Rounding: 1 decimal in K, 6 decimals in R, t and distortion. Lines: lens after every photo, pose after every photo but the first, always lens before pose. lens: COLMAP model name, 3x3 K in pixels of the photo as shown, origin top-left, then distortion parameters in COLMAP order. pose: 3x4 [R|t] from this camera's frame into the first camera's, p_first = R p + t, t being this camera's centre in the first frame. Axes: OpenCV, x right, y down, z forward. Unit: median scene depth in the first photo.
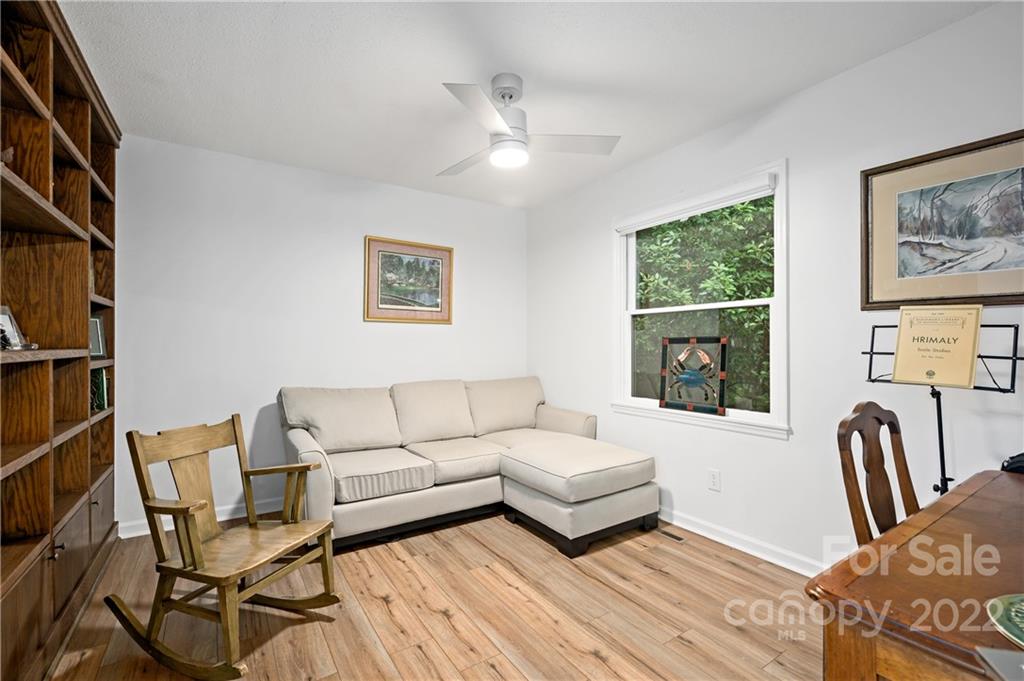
lens RADIAL K [[456.7, 0, 521.5], [0, 456.7, 344.3], [0, 0, 1]] dist [0.003353, -0.001737]
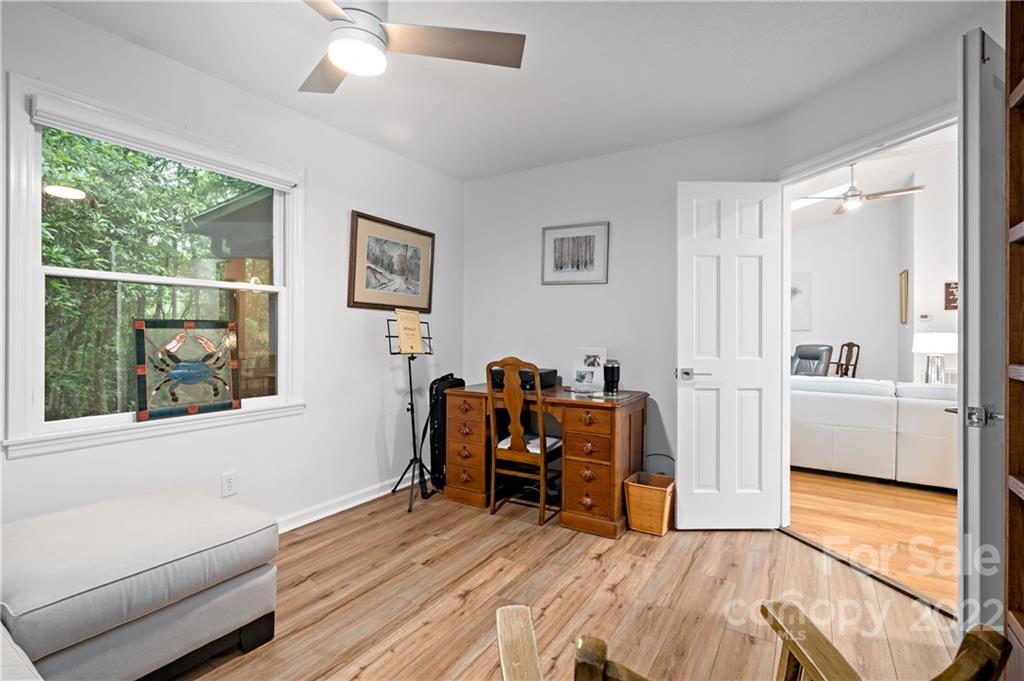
lens RADIAL K [[456.7, 0, 520.8], [0, 456.7, 335.6], [0, 0, 1]] dist [0.003353, -0.001737]
pose [[-0.396992, -0.004293, 0.917812, -0.706016], [-0.004359, 0.999987, 0.002792, 0.007726], [-0.917812, -0.002893, -0.397005, 0.977159]]
